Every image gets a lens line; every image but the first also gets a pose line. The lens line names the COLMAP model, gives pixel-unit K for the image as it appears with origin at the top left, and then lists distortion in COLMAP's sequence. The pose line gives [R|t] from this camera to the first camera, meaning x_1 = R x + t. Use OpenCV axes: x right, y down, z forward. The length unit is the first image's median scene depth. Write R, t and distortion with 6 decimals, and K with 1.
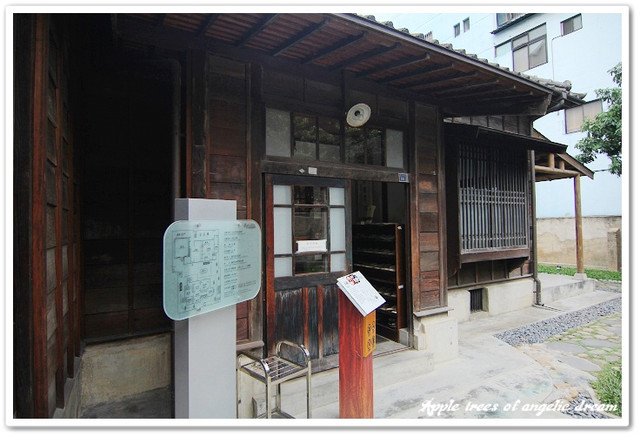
lens RADIAL K [[339.7, 0, 321.8], [0, 339.7, 215.4], [0, 0, 1]] dist [-0.006733, -0.001196]
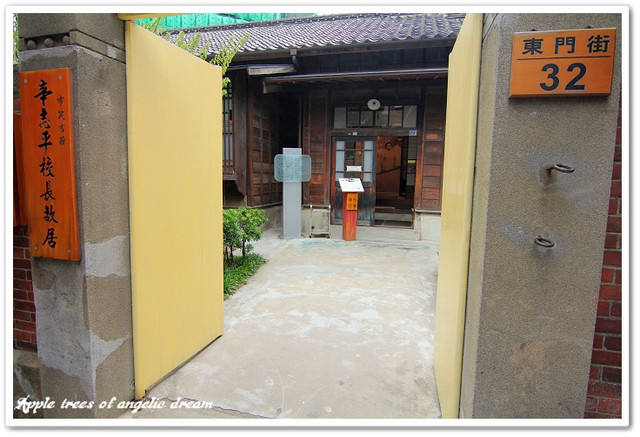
lens RADIAL K [[339.7, 0, 318.8], [0, 339.7, 215.9], [0, 0, 1]] dist [-0.006733, -0.001196]
pose [[0.722287, 0.110184, -0.682760, 1.383757], [-0.009630, 0.988734, 0.149375, 0.068474], [0.691526, -0.101317, 0.715211, -0.787787]]
